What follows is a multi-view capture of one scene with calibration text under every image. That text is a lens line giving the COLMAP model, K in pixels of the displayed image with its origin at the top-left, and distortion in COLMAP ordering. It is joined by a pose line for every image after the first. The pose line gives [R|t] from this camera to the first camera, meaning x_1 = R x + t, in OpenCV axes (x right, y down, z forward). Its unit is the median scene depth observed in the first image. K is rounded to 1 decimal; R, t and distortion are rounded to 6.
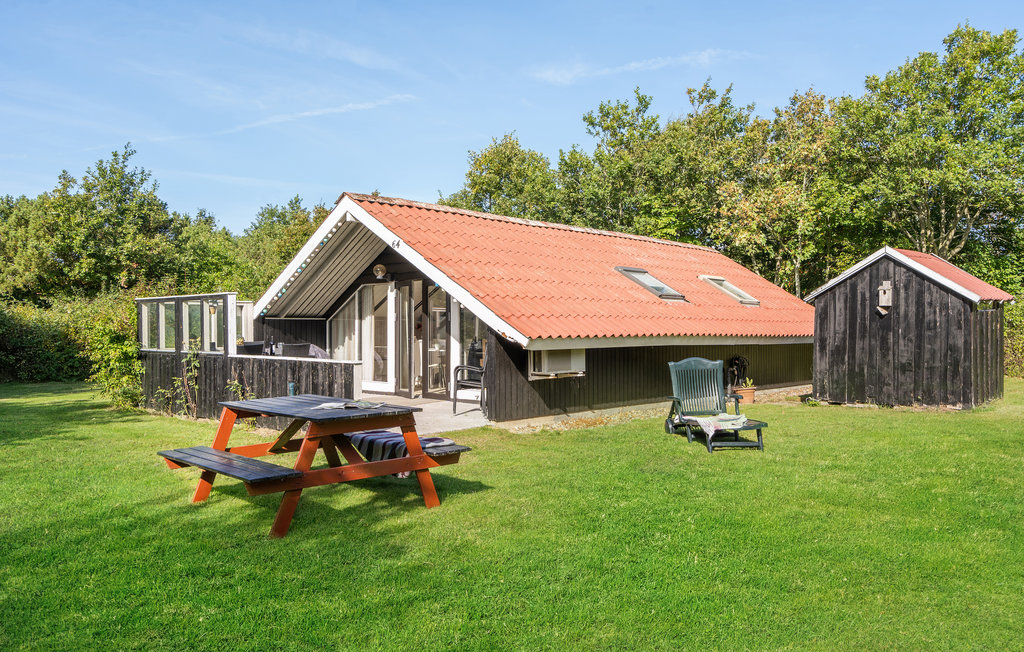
lens RADIAL K [[761.6, 0, 509.9], [0, 761.6, 332.8], [0, 0, 1]] dist [-0.000101, 0.007949]
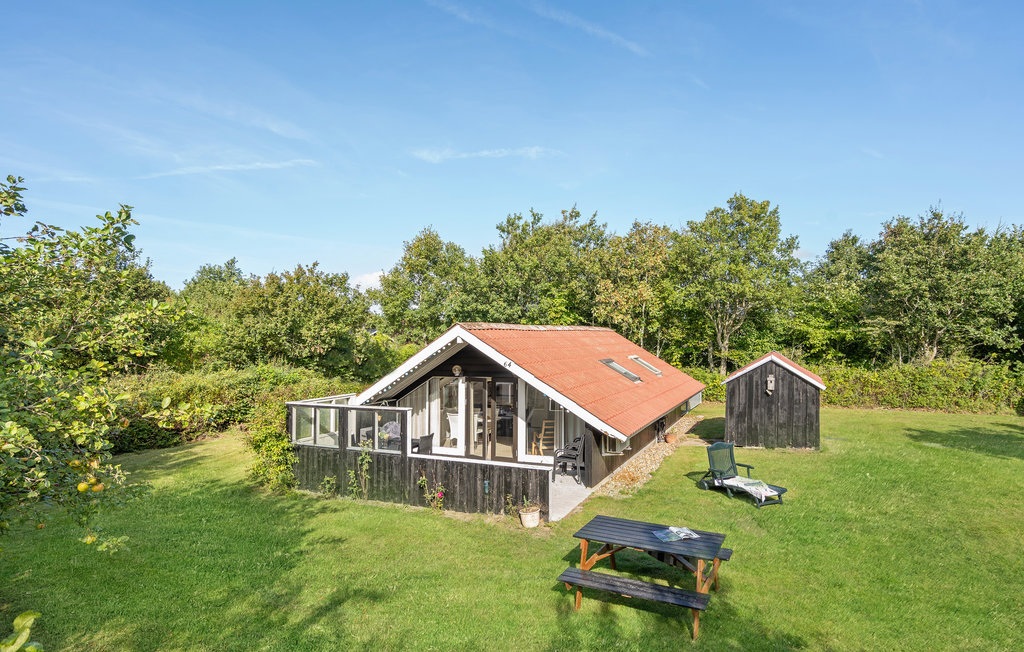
lens RADIAL K [[560.1, 0, 515.5], [0, 560.1, 317.2], [0, 0, 1]] dist [0.003539, -0.000087]
pose [[0.951298, 0.001327, 0.308271, -0.412495], [0.010785, 0.999235, -0.037583, -0.147946], [-0.308085, 0.039077, 0.950556, -0.016992]]
